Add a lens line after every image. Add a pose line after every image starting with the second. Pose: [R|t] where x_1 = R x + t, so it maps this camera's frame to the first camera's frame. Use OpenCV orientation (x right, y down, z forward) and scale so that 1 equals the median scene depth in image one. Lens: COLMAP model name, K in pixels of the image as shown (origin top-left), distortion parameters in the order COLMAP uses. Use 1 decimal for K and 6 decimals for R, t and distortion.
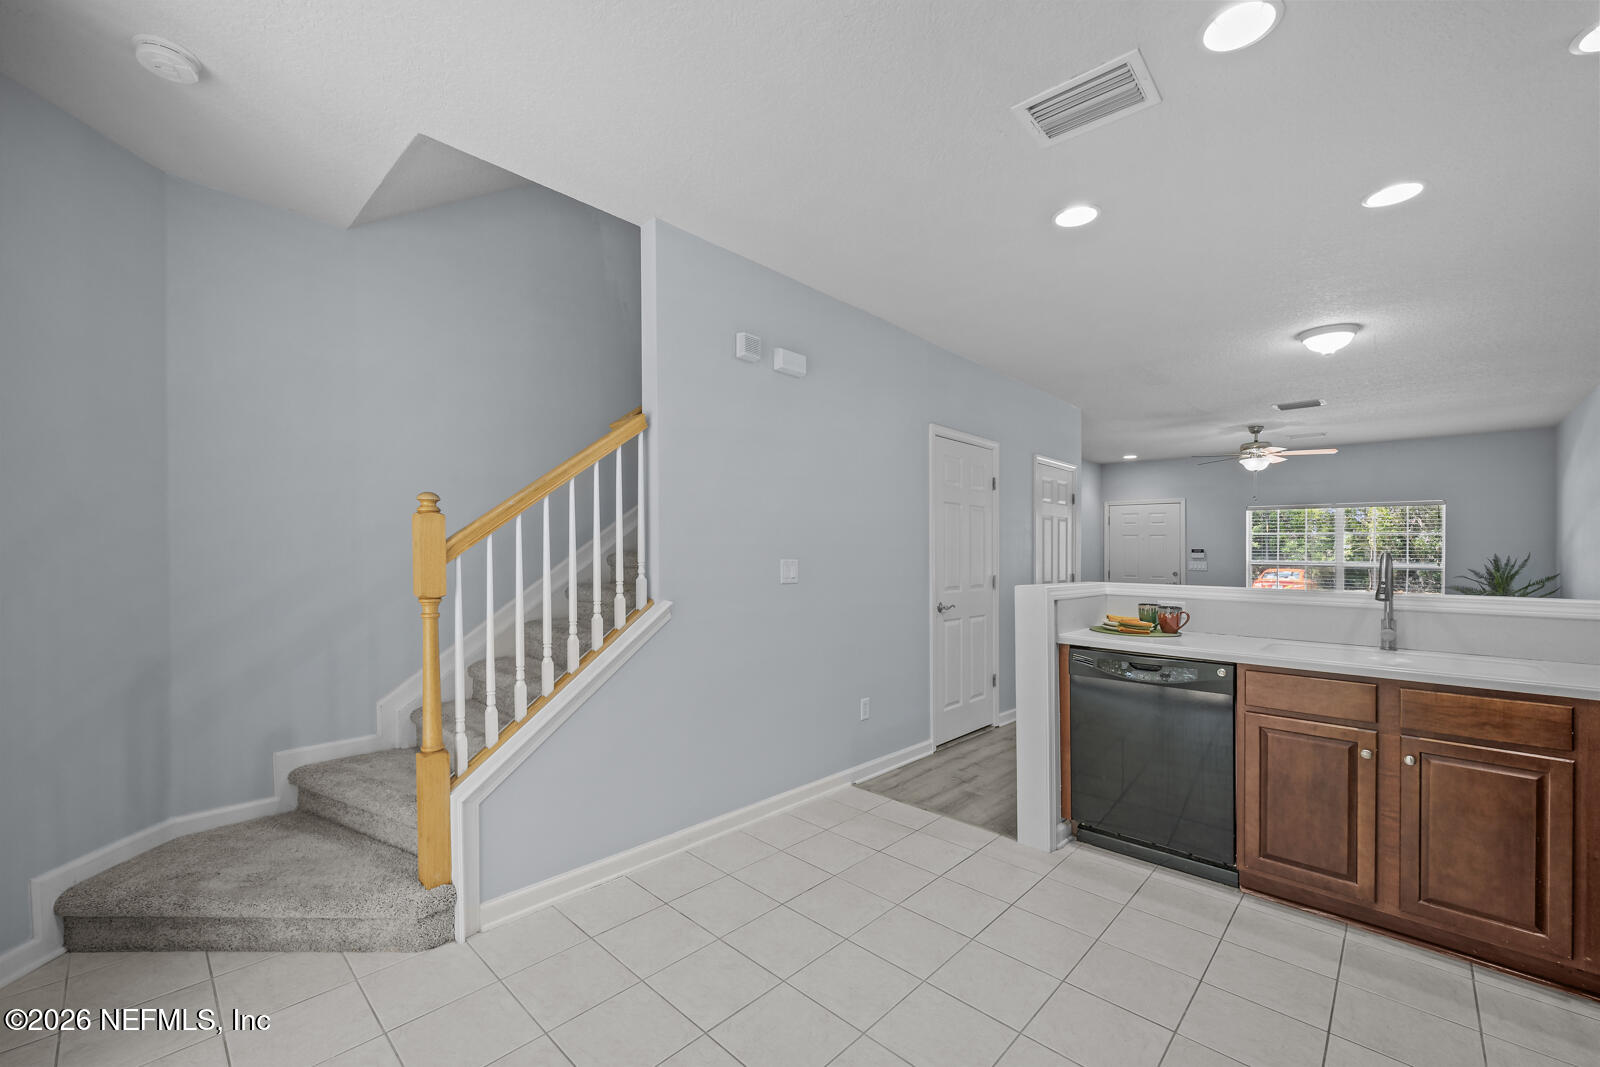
lens RADIAL K [[642.1, 0, 798.6], [0, 642.1, 548.0], [0, 0, 1]] dist [-0.002527, -0.000219]
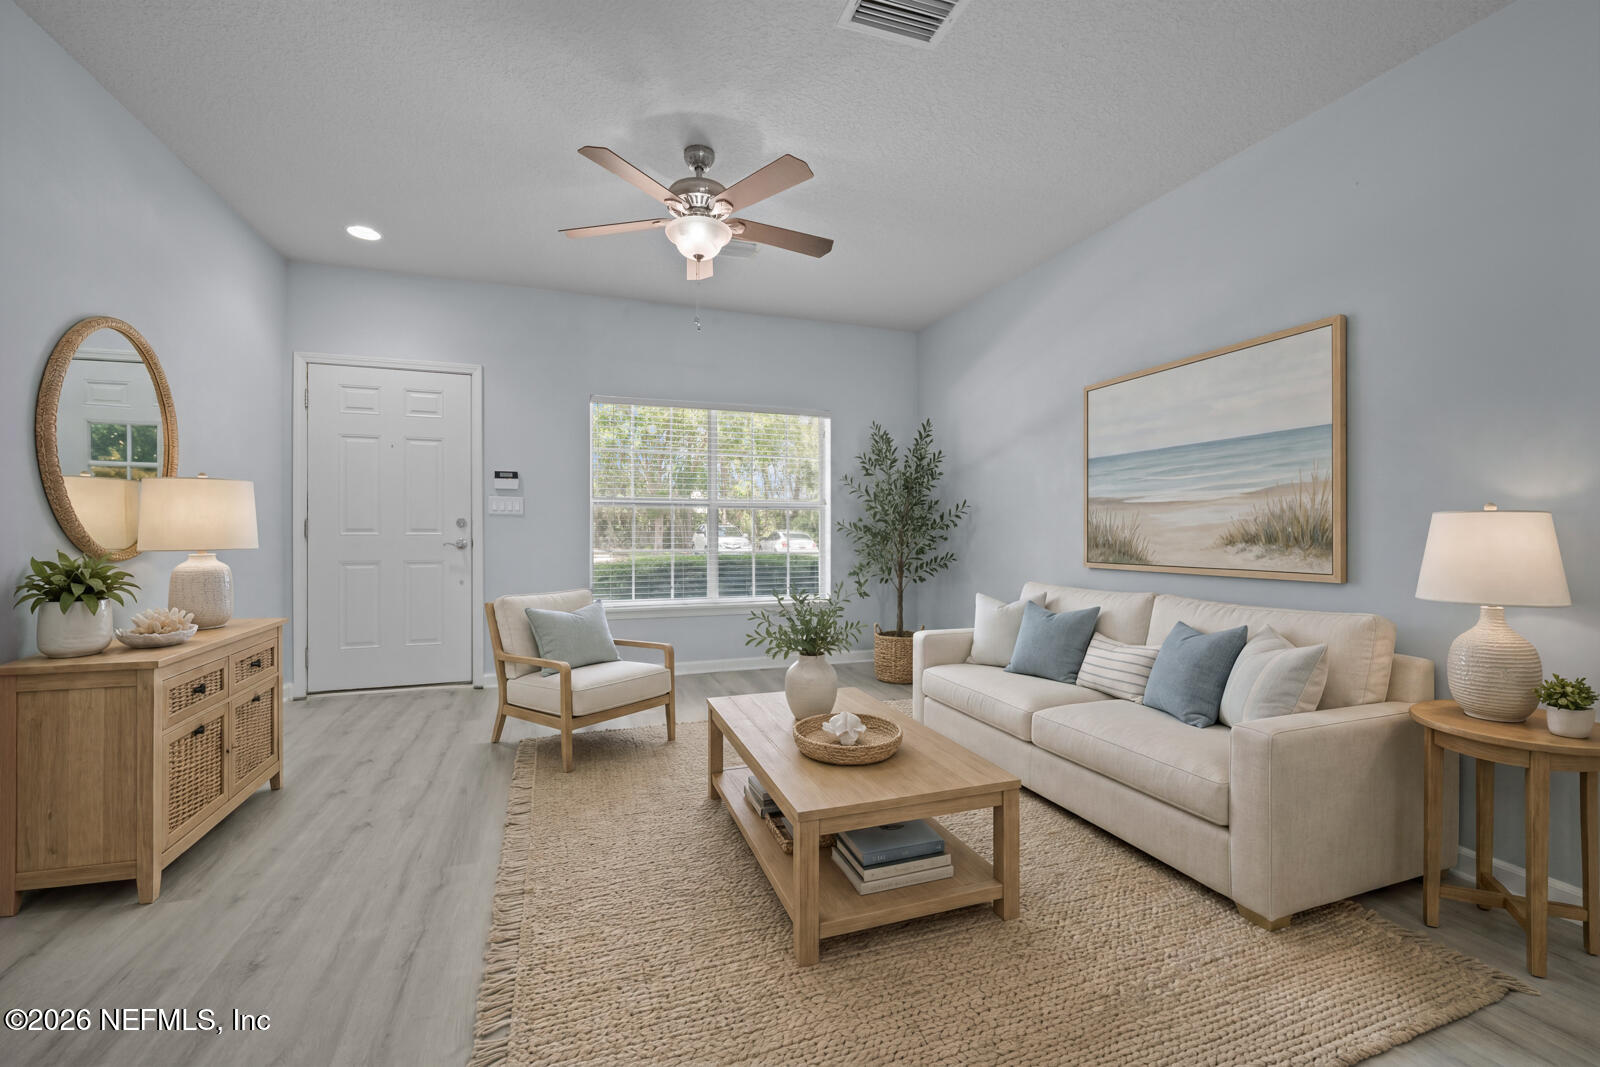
lens RADIAL K [[639.7, 0, 796.5], [0, 639.7, 534.1], [0, 0, 1]] dist [-0.000636, 0.000041]
pose [[0.461868, -0.004663, 0.886936, 0.375395], [-0.014438, 0.999814, 0.012775, 0.053328], [-0.886831, -0.018706, 0.461715, 0.749609]]
